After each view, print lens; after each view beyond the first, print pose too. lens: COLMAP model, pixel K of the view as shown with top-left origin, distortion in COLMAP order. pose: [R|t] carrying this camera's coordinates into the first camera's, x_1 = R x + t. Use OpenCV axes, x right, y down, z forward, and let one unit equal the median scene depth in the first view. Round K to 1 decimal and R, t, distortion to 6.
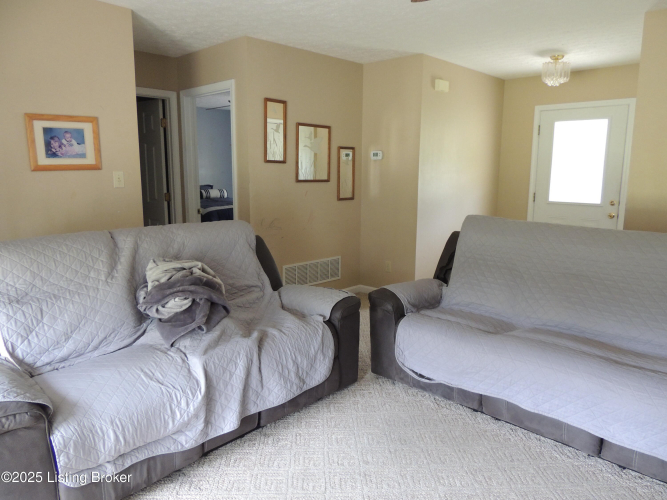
lens RADIAL K [[475.4, 0, 332.7], [0, 475.4, 251.1], [0, 0, 1]] dist [-0.010933, -0.009368]
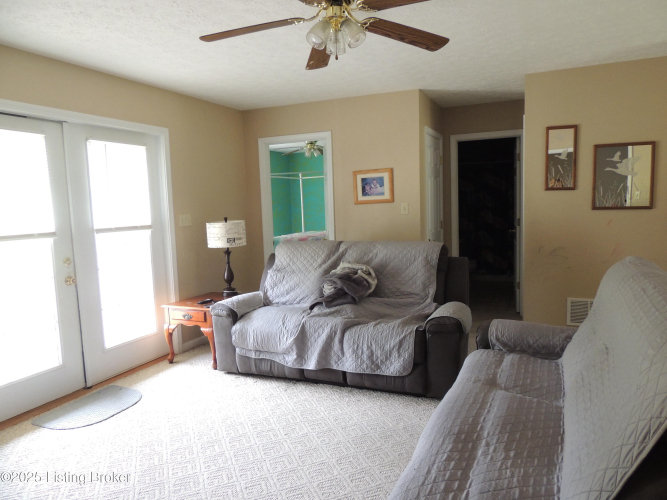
lens RADIAL K [[475.4, 0, 334.2], [0, 475.4, 251.1], [0, 0, 1]] dist [-0.010933, -0.009368]
pose [[0.333894, 0.081455, -0.939085, 0.974834], [-0.124456, 0.991347, 0.041737, -0.067478], [0.934358, 0.102939, 0.341142, 0.375939]]
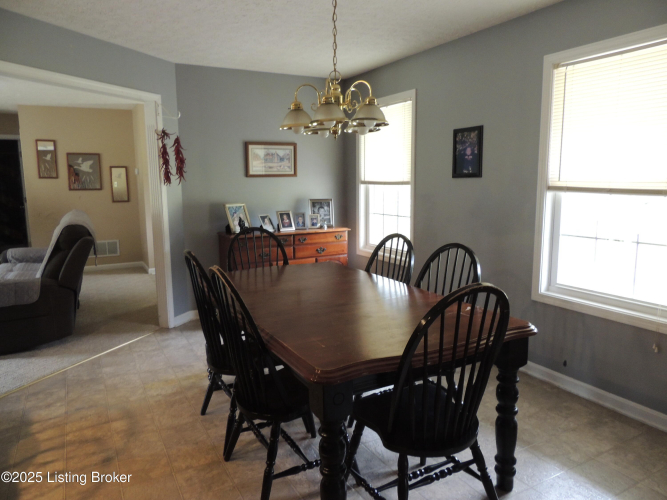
lens RADIAL K [[475.4, 0, 329.2], [0, 475.4, 250.9], [0, 0, 1]] dist [-0.010933, -0.009368]
pose [[0.950197, 0.035585, -0.309611, 1.968441], [-0.039679, 0.999188, -0.006932, 0.052177], [0.309113, 0.018872, 0.950838, -0.357531]]
